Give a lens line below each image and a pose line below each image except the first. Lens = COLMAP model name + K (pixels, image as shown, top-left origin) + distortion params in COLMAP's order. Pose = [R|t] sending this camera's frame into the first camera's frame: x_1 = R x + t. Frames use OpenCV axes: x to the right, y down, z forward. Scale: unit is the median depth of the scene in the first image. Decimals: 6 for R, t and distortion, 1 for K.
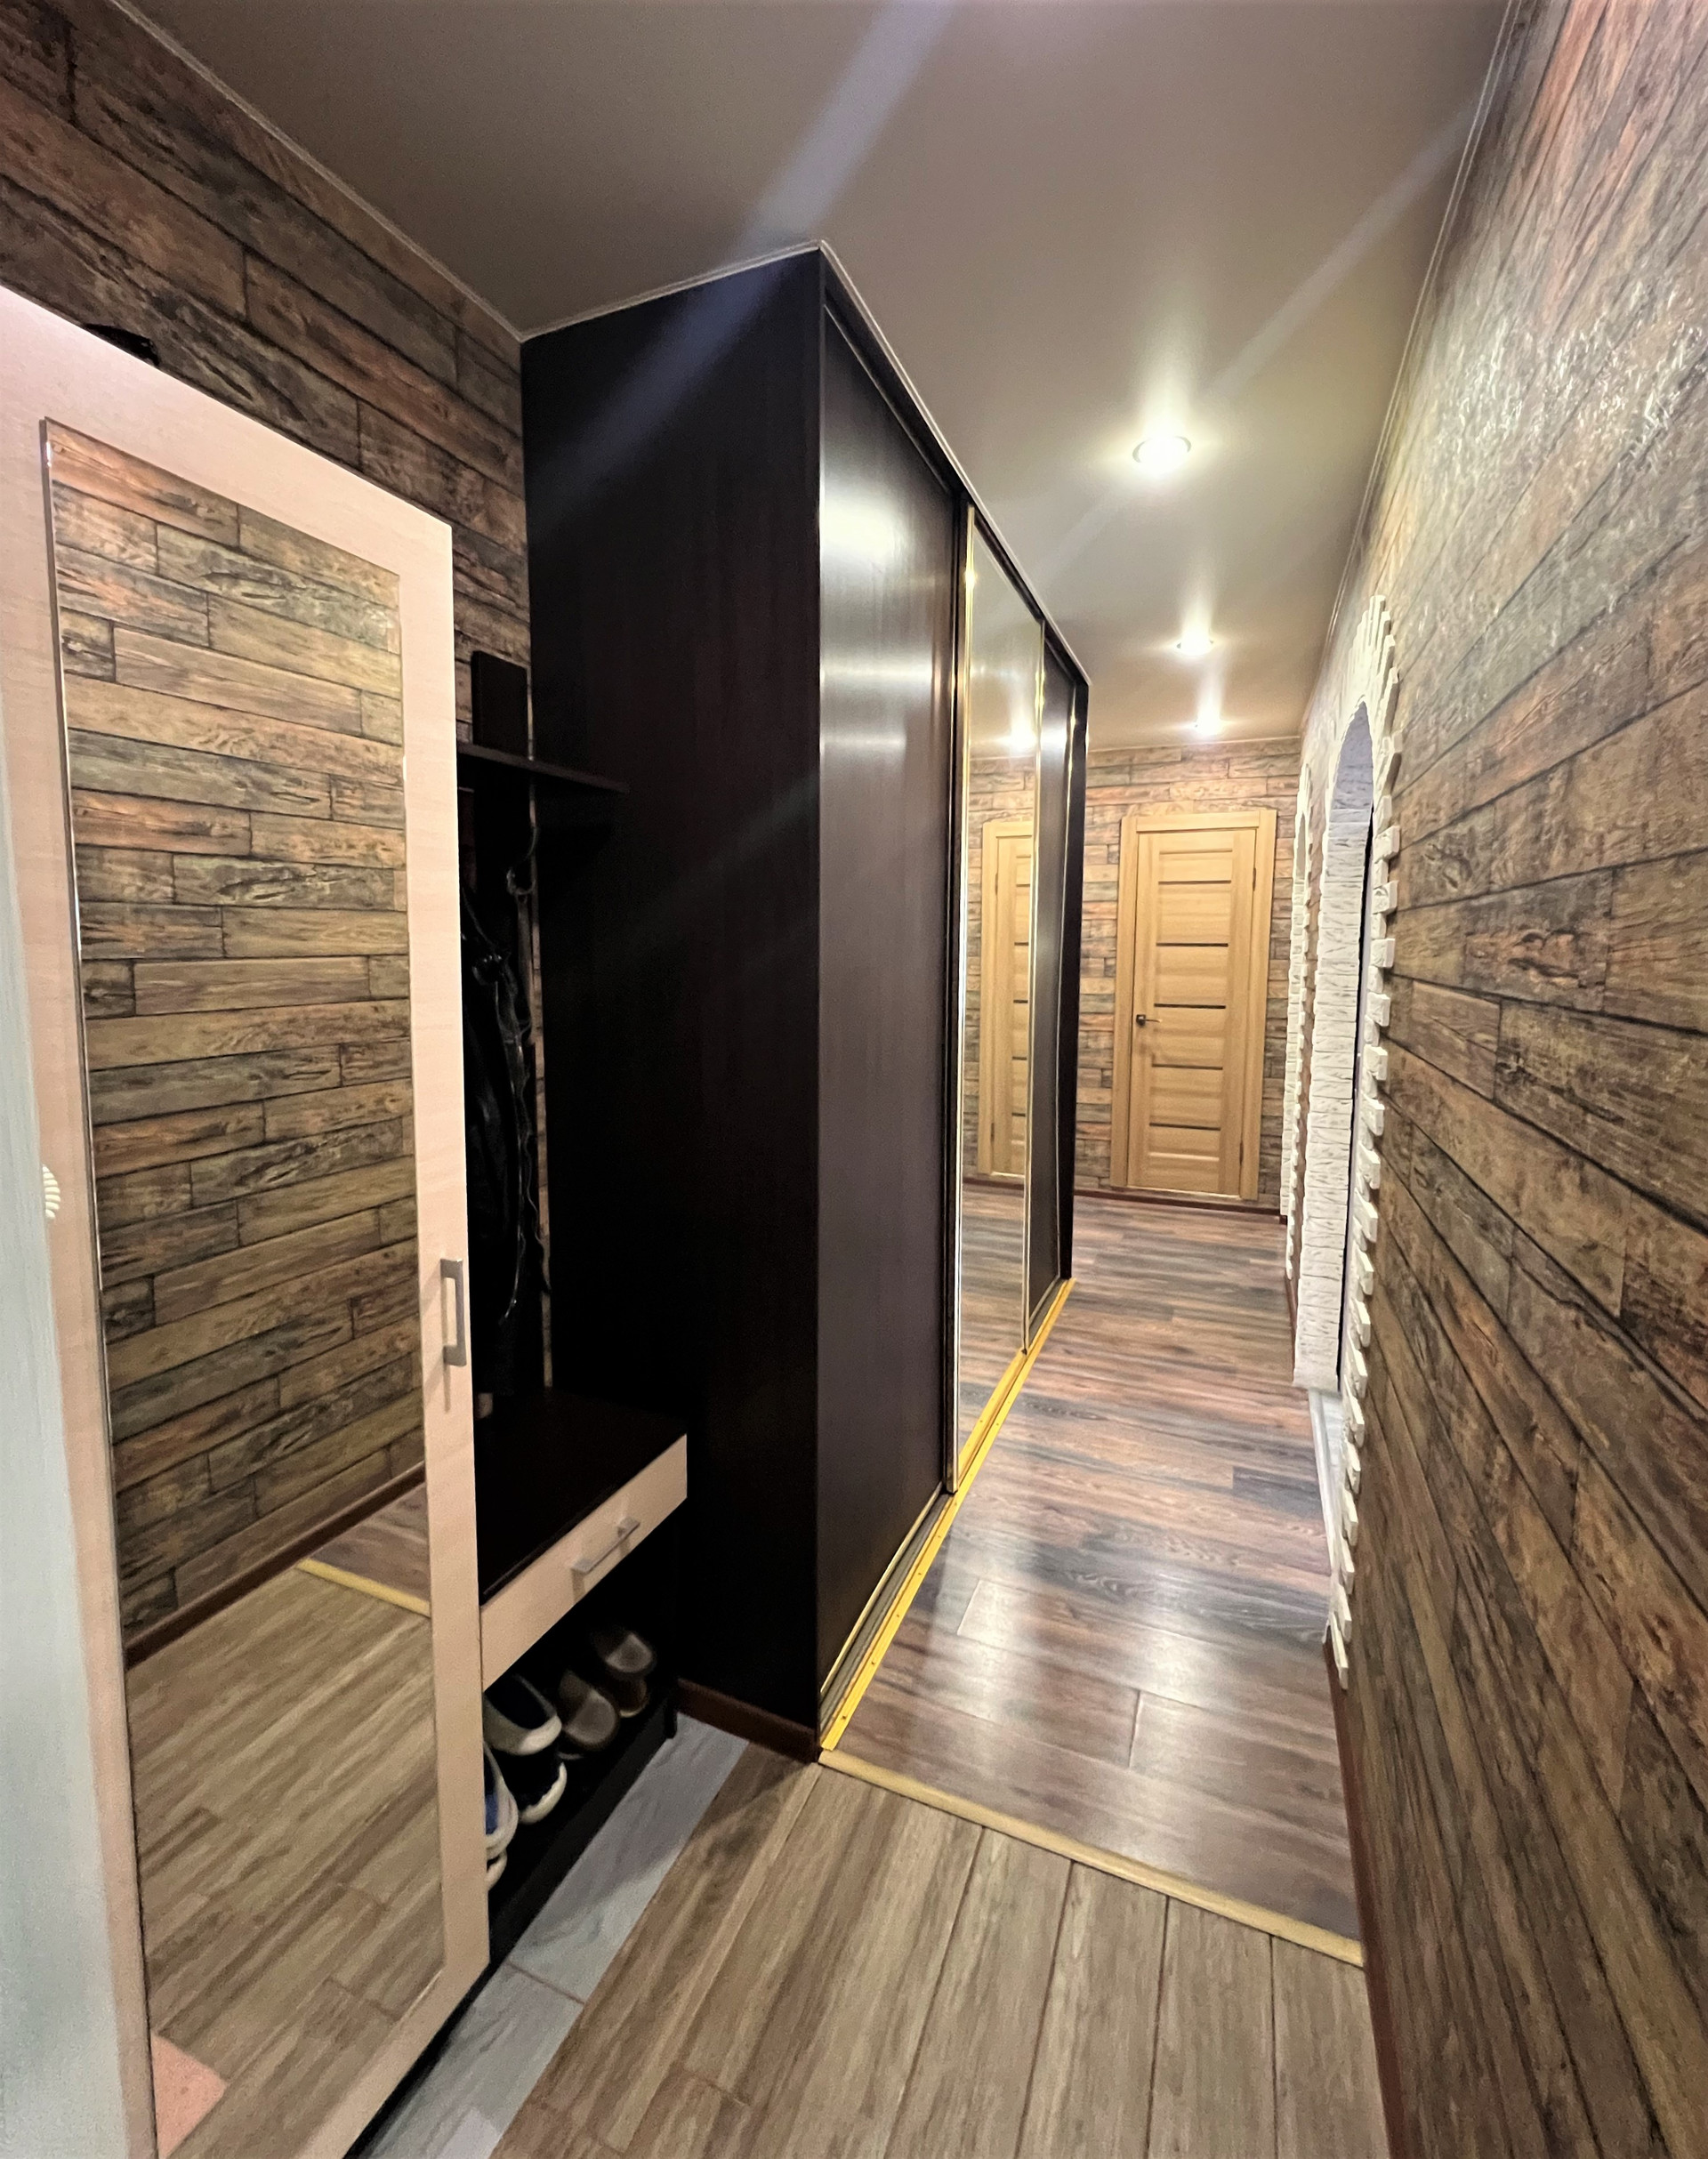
lens RADIAL K [[919.5, 0, 866.0], [0, 919.5, 1071.8], [0, 0, 1]] dist [-0.002634, -0.000430]
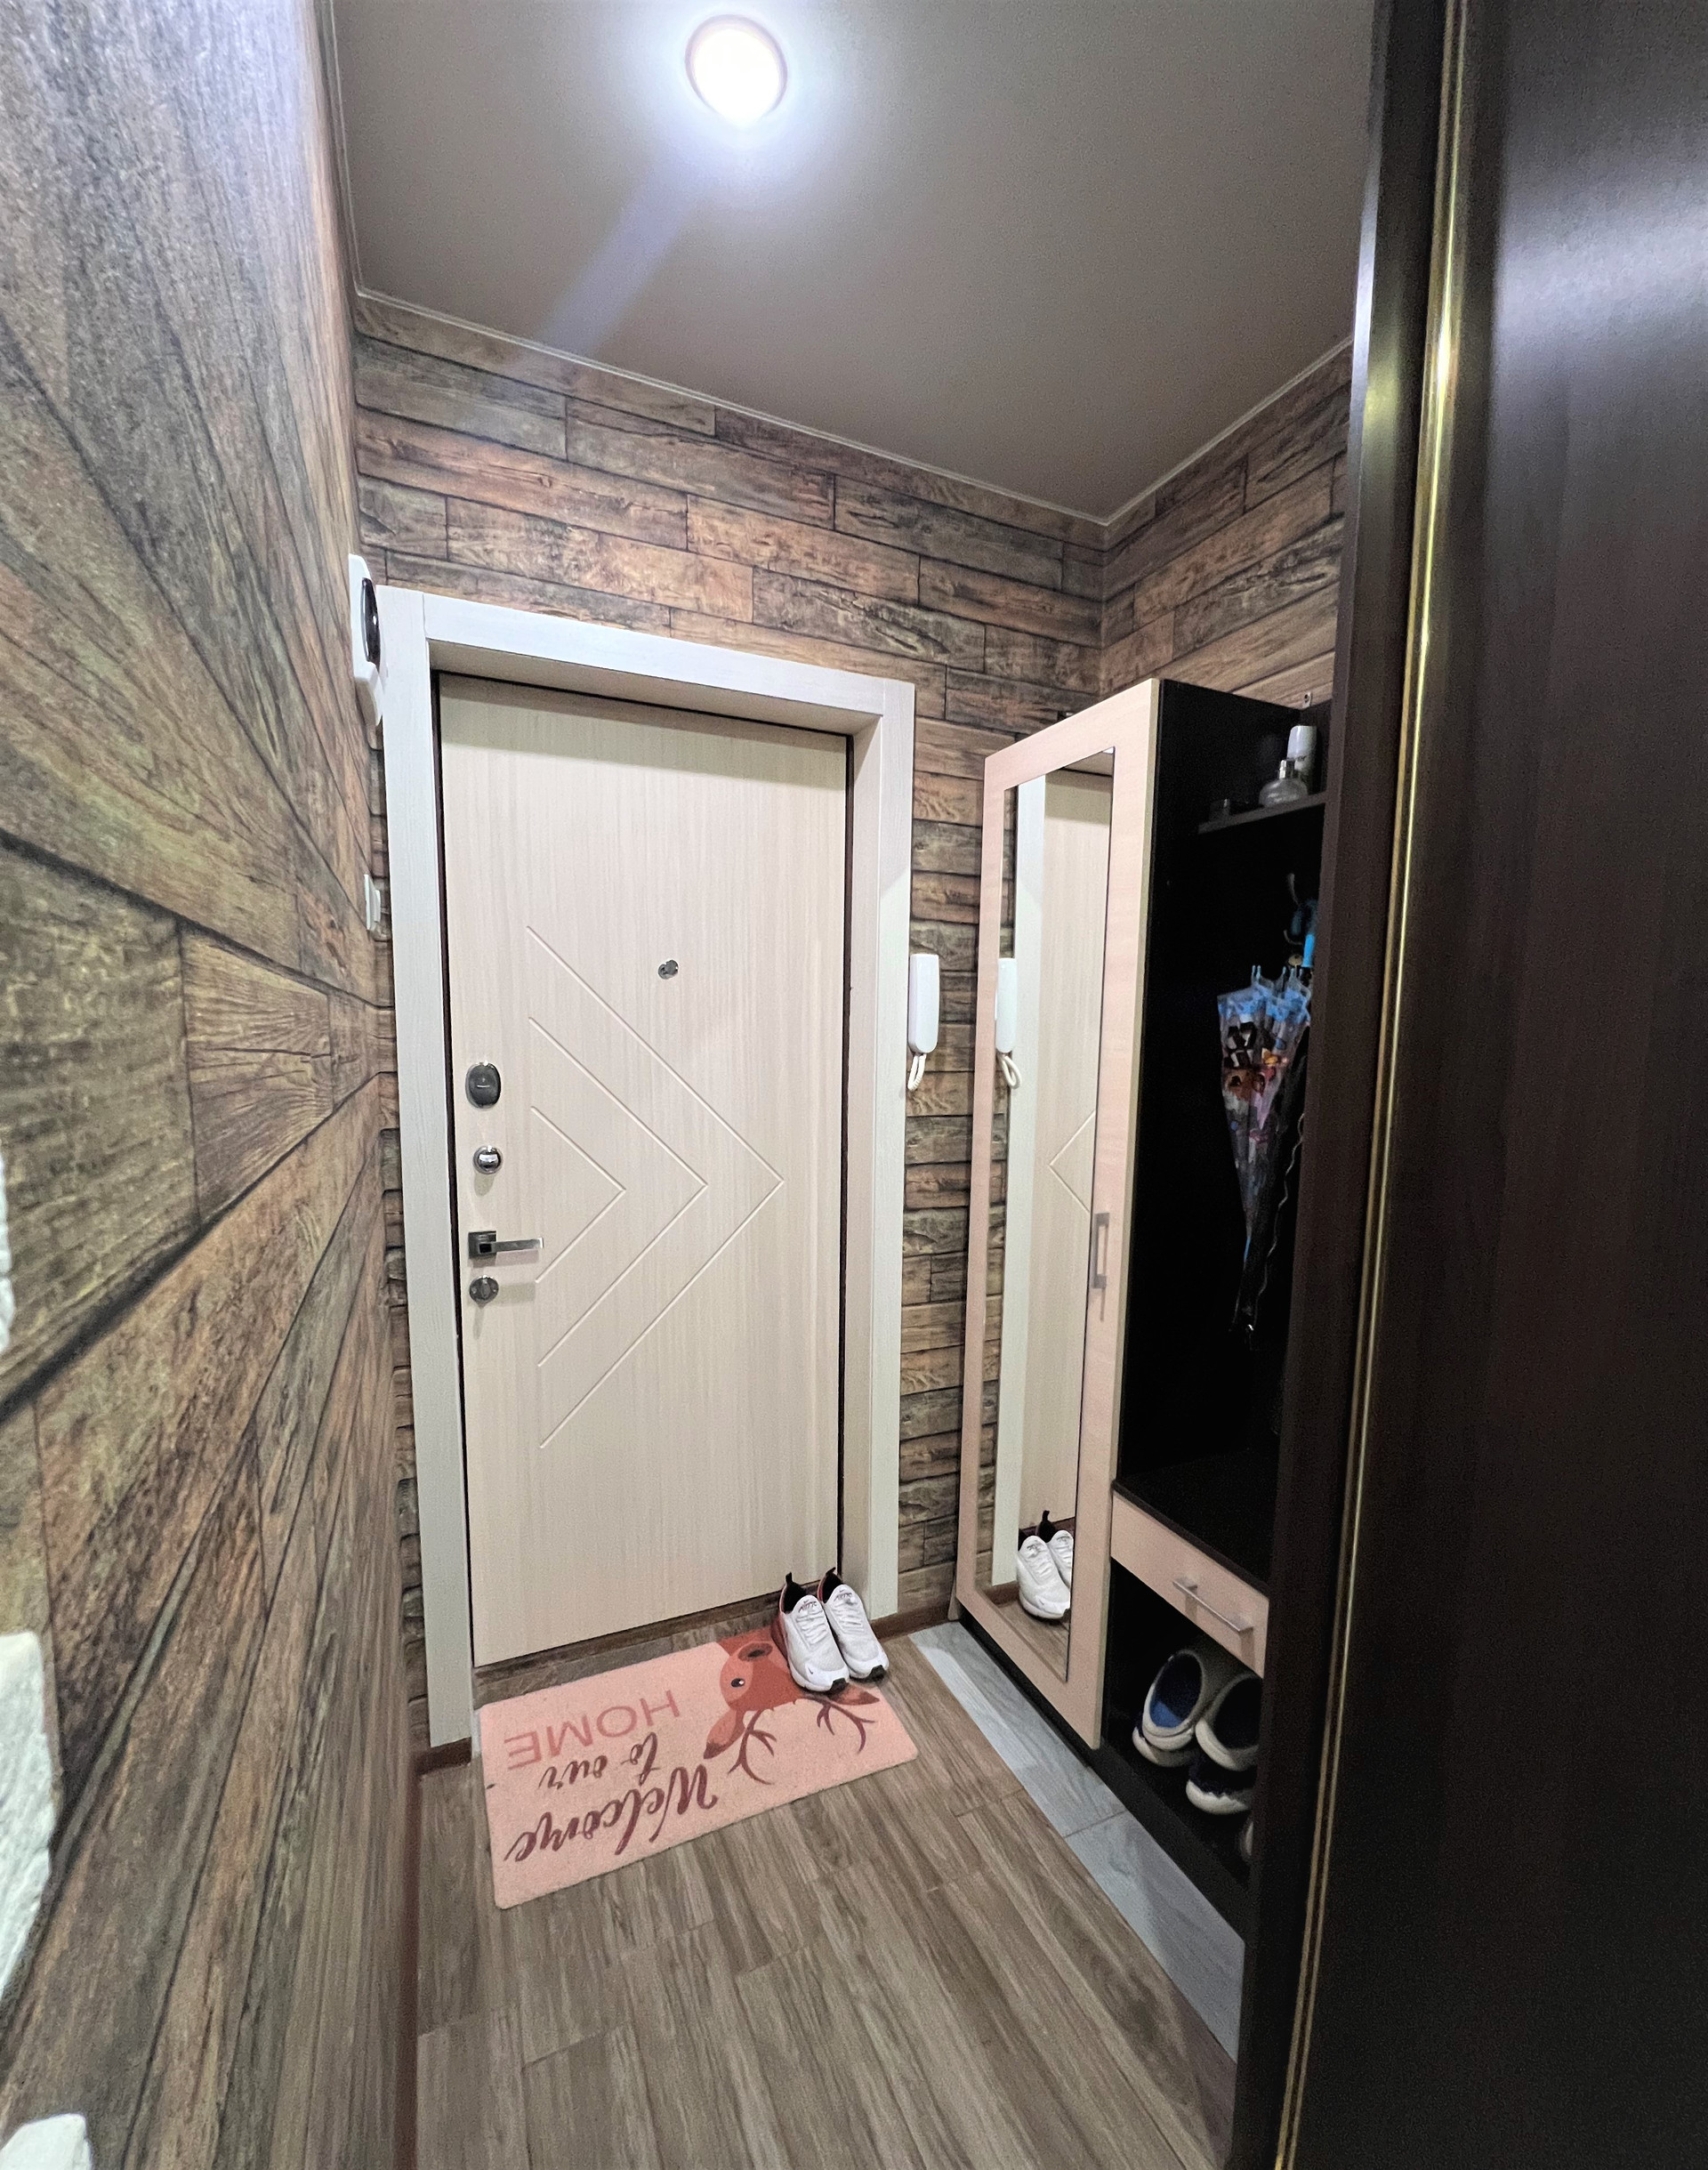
lens RADIAL K [[924.1, 0, 854.3], [0, 924.1, 1140.2], [0, 0, 1]] dist [-0.002634, -0.000430]
pose [[-0.690791, 0.081008, -0.718502, 0.605229], [-0.107052, 0.971294, 0.212432, -0.123987], [0.715085, 0.223663, -0.662290, 1.190734]]
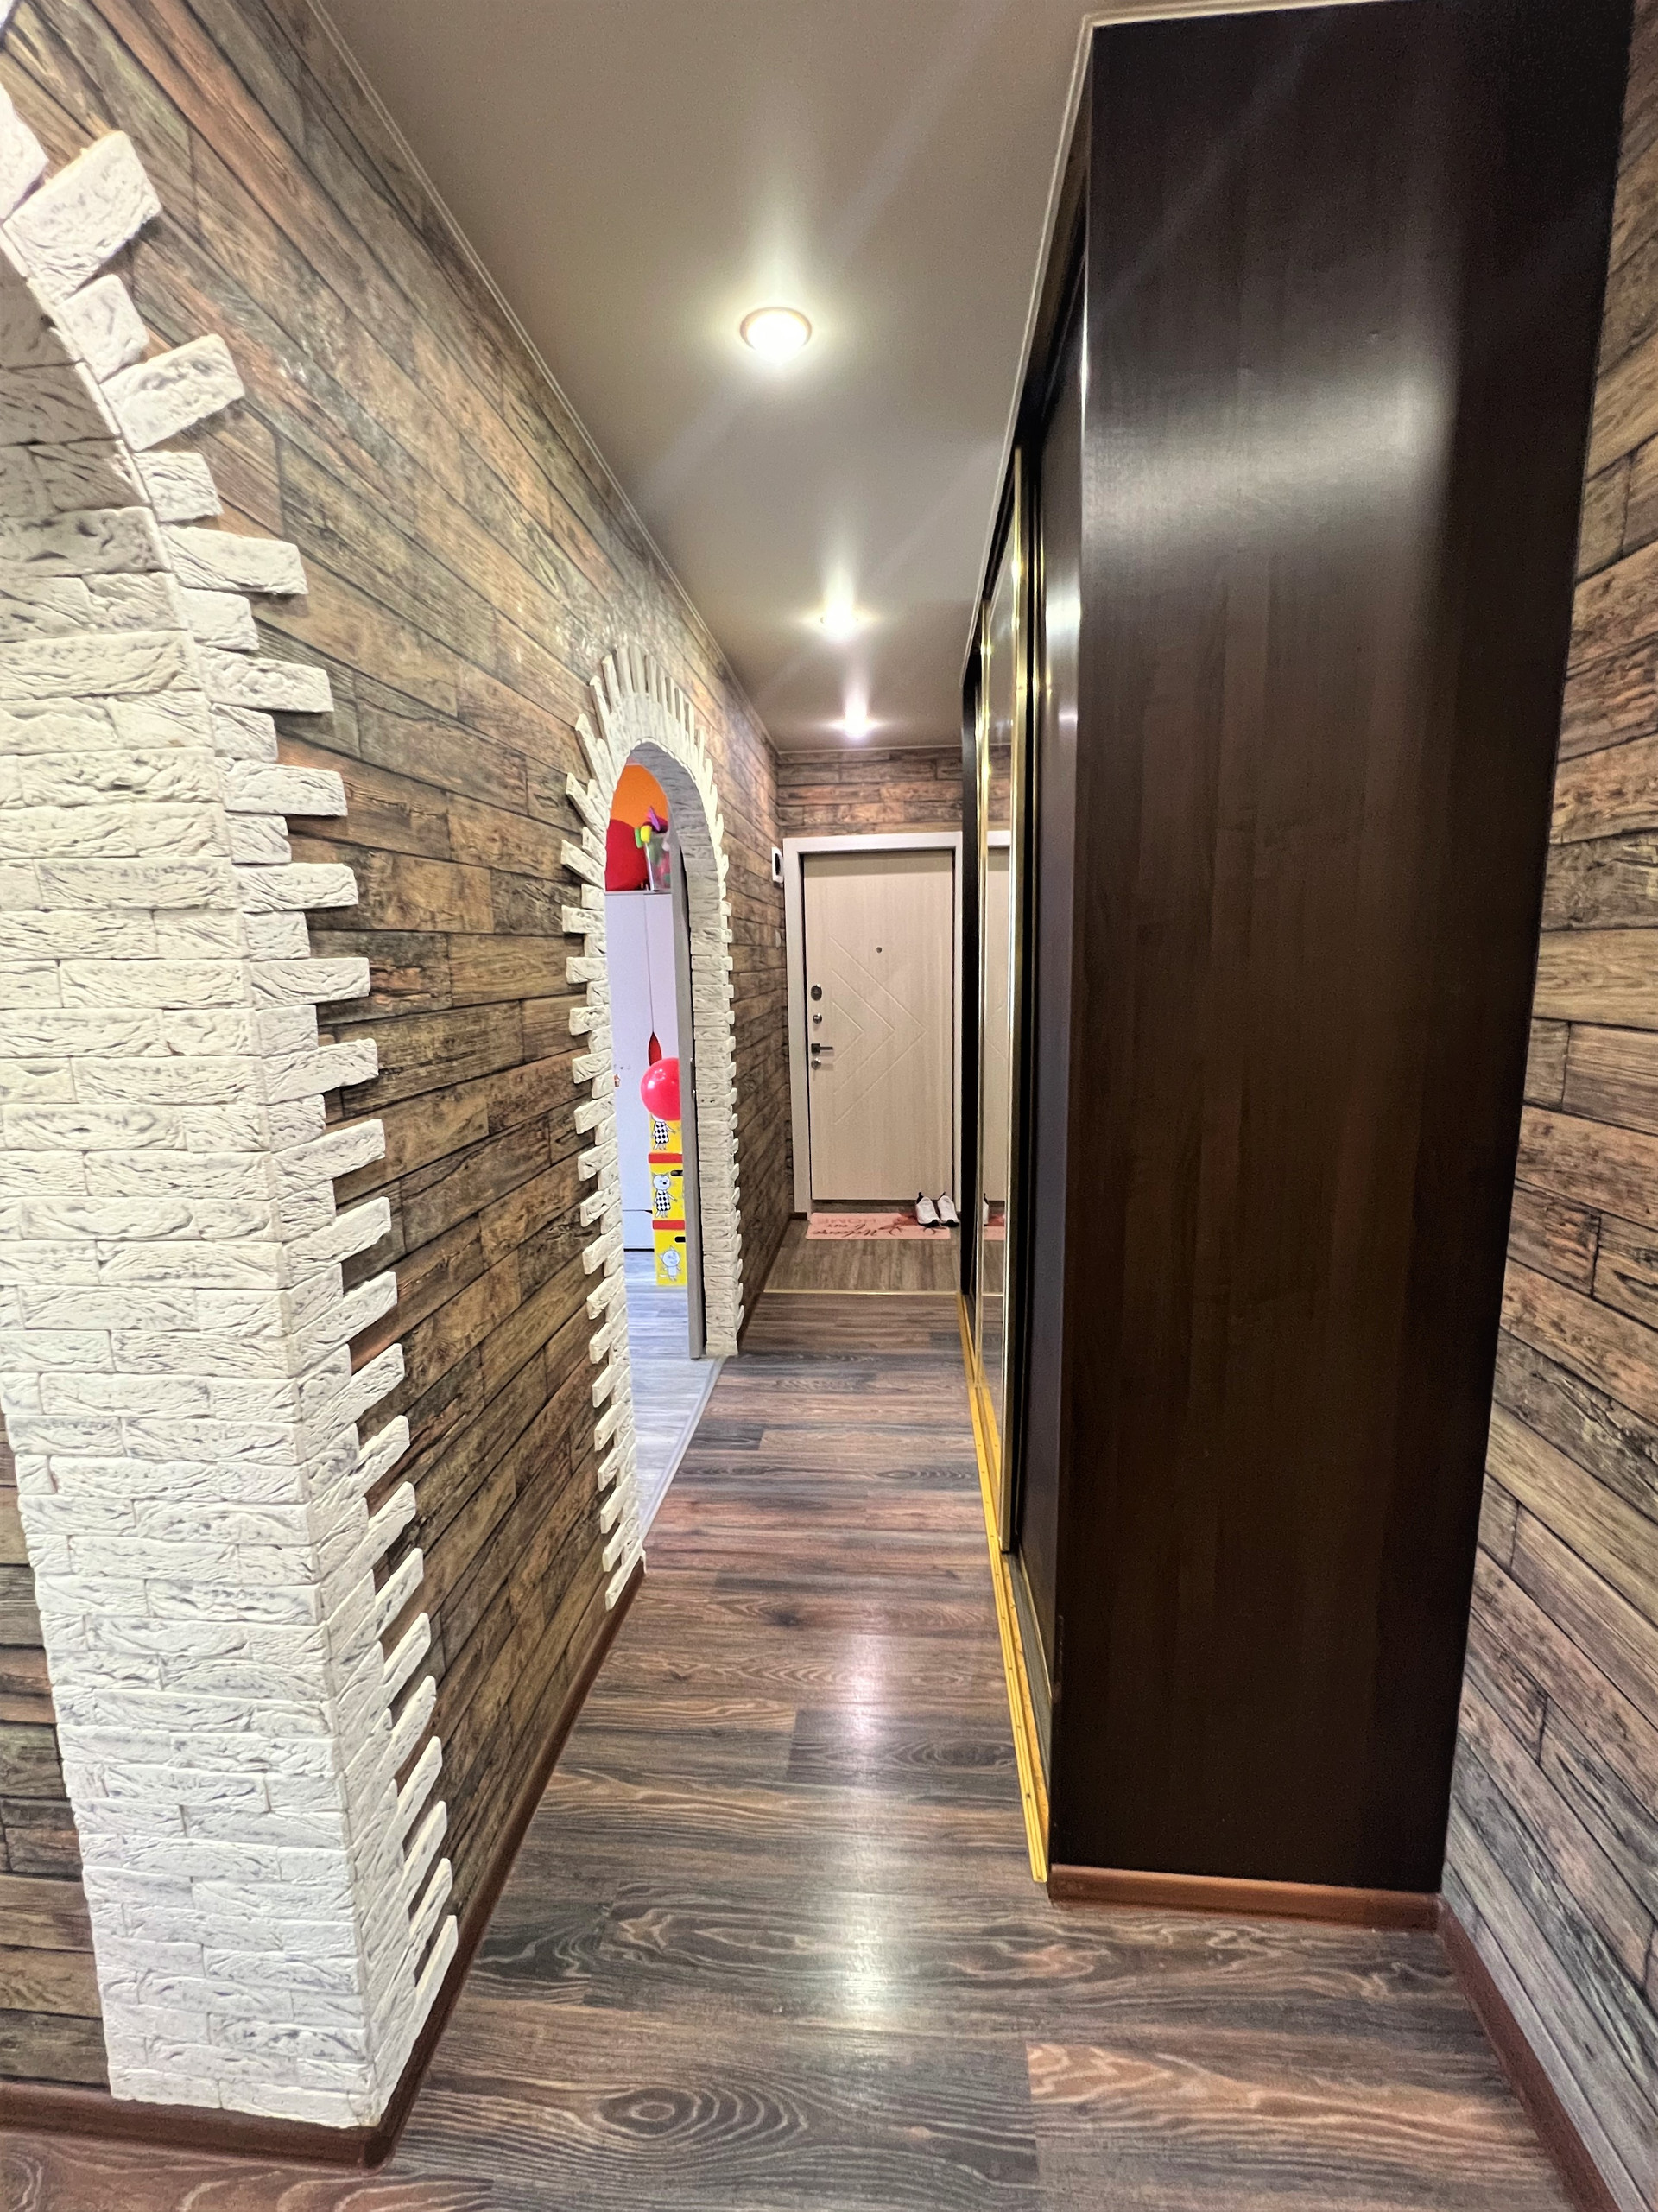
lens RADIAL K [[884.1, 0, 824.8], [0, 884.1, 1103.1], [0, 0, 1]] dist [-0.001793, 0.000153]
pose [[-0.957062, 0.074106, -0.280249, 0.992124], [-0.010706, 0.957076, 0.289640, -0.443020], [0.289684, 0.280204, -0.915188, 3.149118]]
